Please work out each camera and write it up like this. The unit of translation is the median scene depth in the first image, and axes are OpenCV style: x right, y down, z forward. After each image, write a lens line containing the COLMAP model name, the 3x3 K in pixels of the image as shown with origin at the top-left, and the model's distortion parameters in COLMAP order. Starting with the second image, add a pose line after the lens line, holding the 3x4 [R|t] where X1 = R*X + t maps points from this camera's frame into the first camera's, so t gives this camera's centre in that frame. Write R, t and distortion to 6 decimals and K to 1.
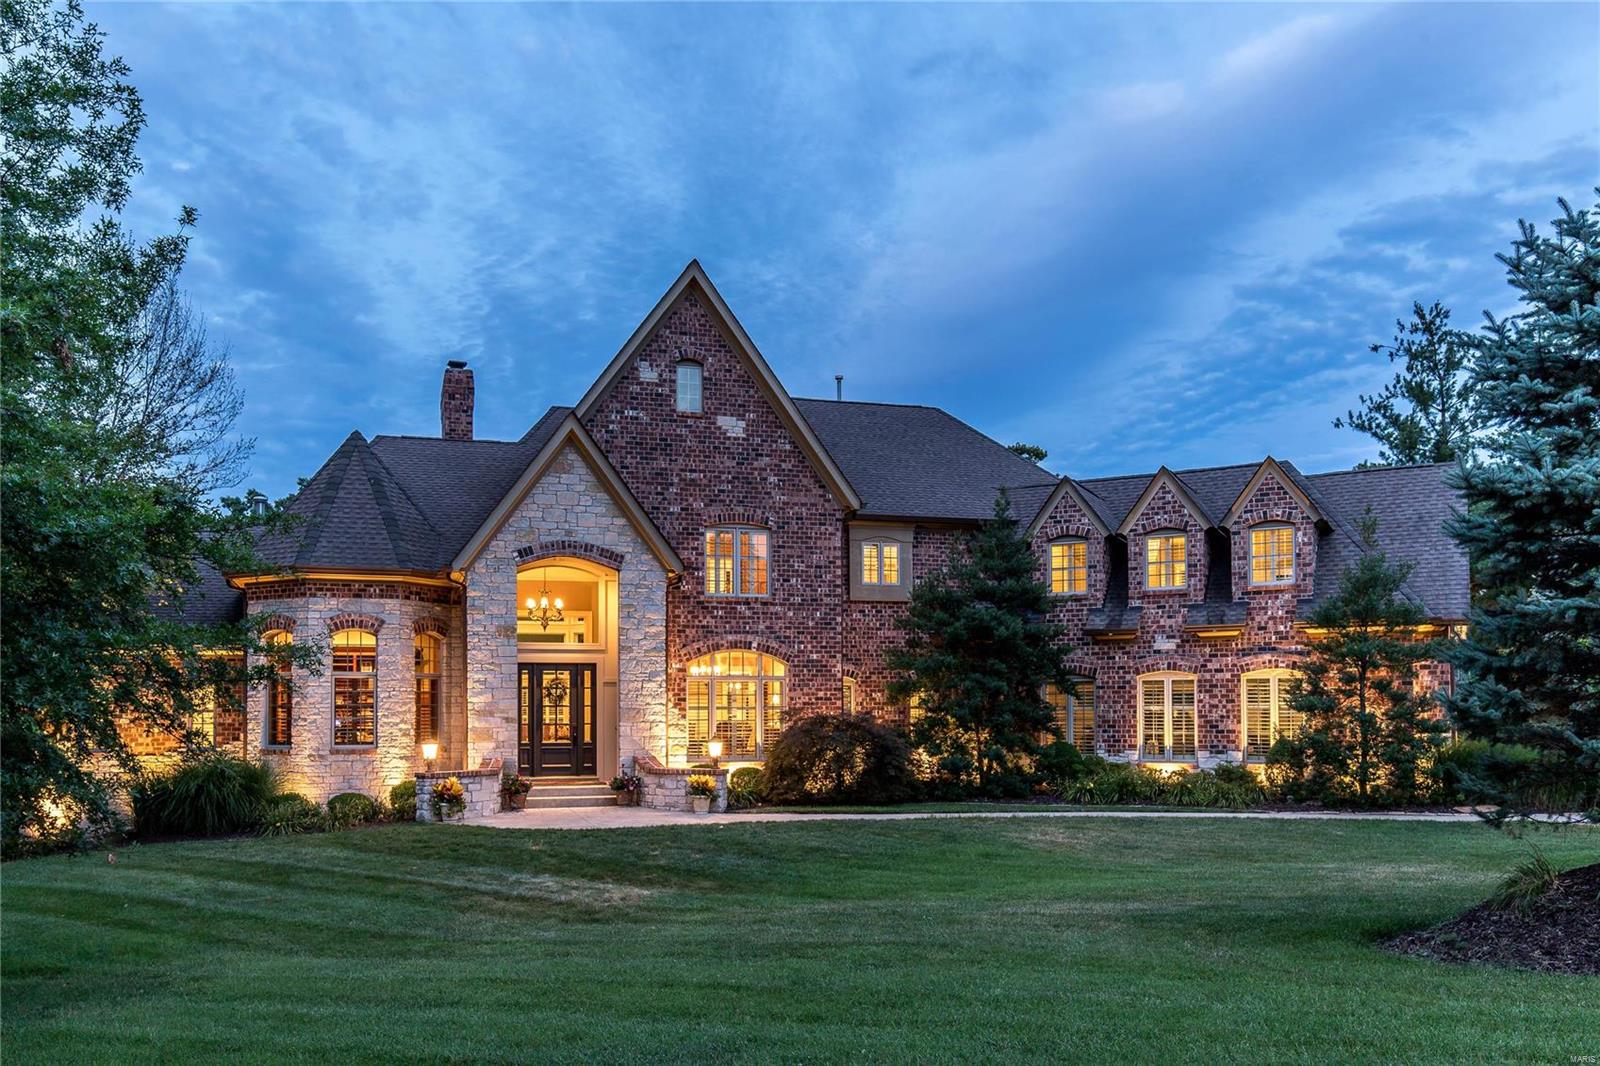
lens RADIAL K [[1196.9, 0, 799.1], [0, 1196.9, 525.9], [0, 0, 1]] dist [0.007155, -0.000347]
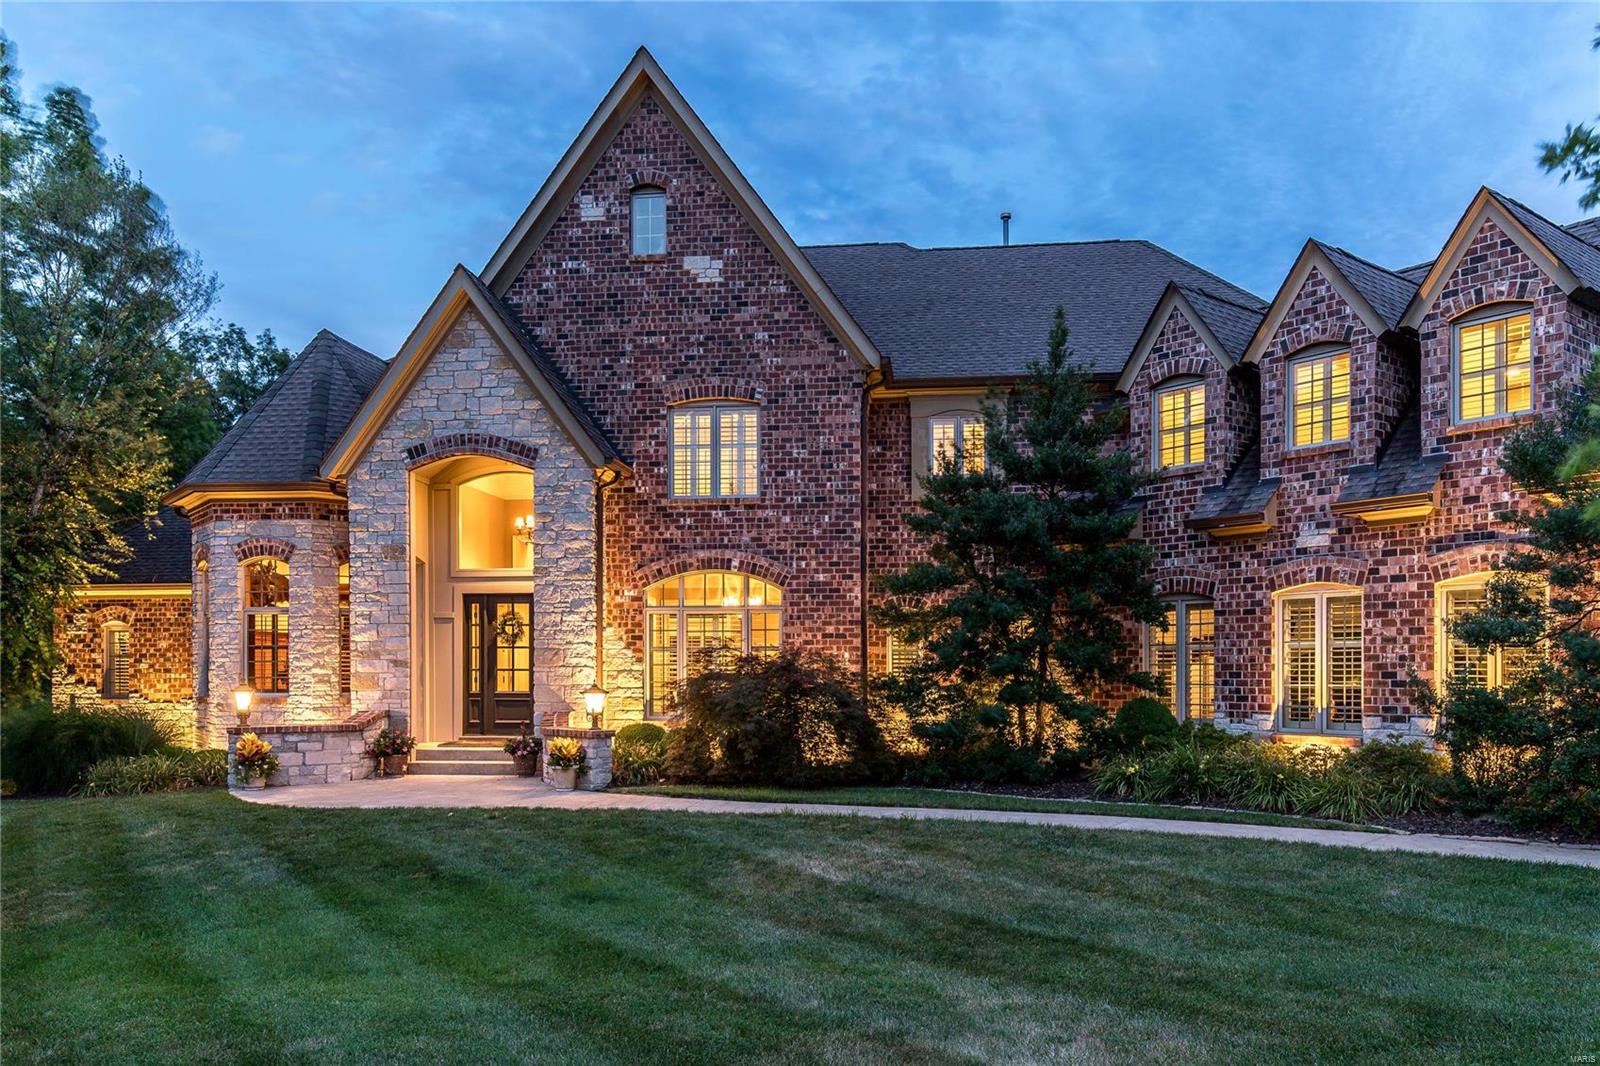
lens RADIAL K [[1240.3, 0, 799.7], [0, 1240.3, 544.9], [0, 0, 1]] dist [0.009867, -0.001255]
pose [[0.922265, -0.036529, -0.384829, 0.304637], [0.057751, 0.997373, 0.043731, 0.059966], [0.382221, -0.062556, 0.921951, 0.330367]]
